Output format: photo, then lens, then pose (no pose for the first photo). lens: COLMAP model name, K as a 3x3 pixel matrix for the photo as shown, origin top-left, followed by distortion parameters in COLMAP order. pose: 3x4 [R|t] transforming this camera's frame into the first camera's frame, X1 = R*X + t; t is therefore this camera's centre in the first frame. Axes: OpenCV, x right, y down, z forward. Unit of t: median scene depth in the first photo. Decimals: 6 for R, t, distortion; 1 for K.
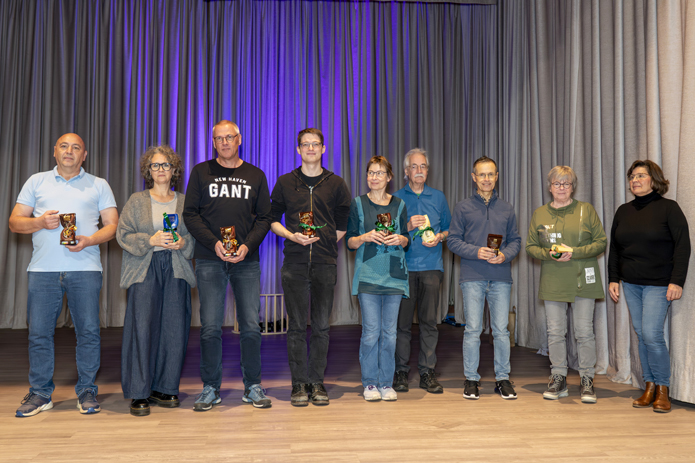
lens RADIAL K [[627.0, 0, 346.0], [0, 627.0, 228.4], [0, 0, 1]] dist [0.011601, -0.005045]
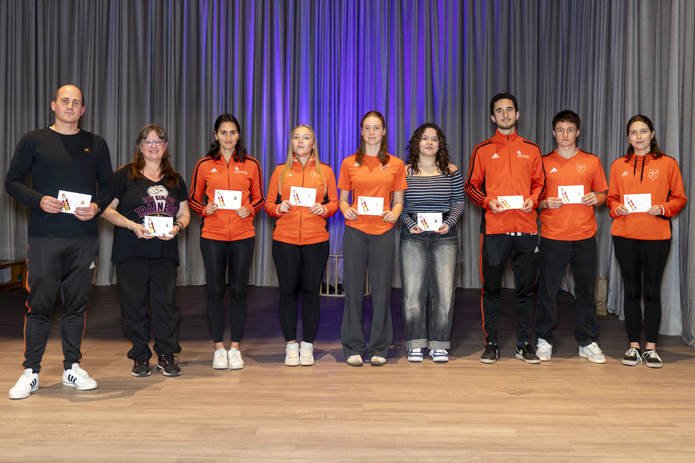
lens RADIAL K [[685.2, 0, 348.0], [0, 685.2, 229.8], [0, 0, 1]] dist [0.018083, 0.000000]
pose [[0.991668, 0.006586, -0.128650, 0.030367], [0.002547, 0.997495, 0.070696, -0.023635], [0.128794, -0.070434, 0.989167, -0.102578]]
